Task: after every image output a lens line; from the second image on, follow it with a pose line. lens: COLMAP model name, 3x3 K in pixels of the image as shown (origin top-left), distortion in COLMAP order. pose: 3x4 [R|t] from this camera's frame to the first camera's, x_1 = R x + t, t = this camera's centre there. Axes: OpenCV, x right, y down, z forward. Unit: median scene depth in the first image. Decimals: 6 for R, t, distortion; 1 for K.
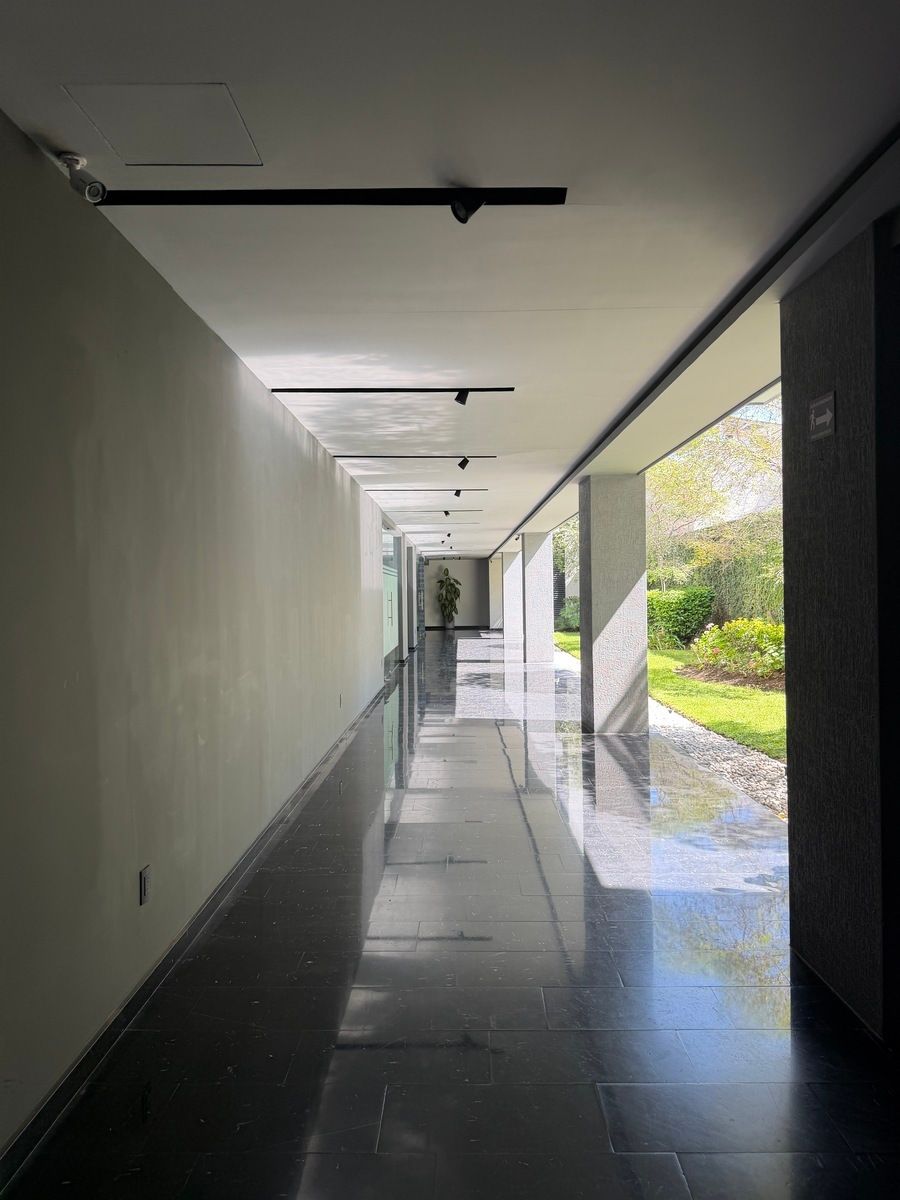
lens RADIAL K [[857.0, 0, 451.1], [0, 857.0, 597.5], [0, 0, 1]] dist [0.010760, -0.036348]
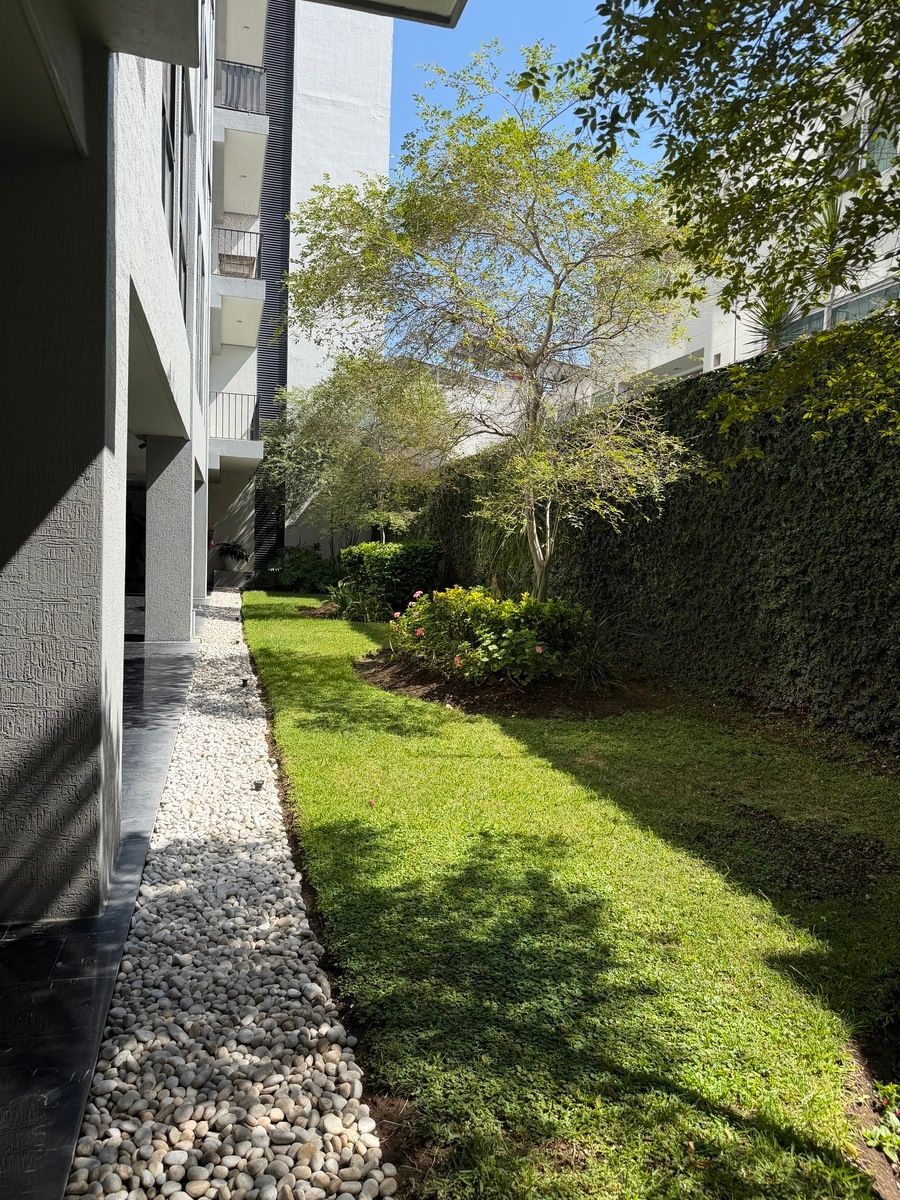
lens RADIAL K [[857.0, 0, 449.9], [0, 857.0, 601.9], [0, 0, 1]] dist [0.010760, -0.036348]
pose [[0.964871, 0.025483, 0.261484, 0.166761], [-0.041014, 0.997692, 0.054108, 0.000751], [-0.259502, -0.062931, 0.963690, 0.371685]]
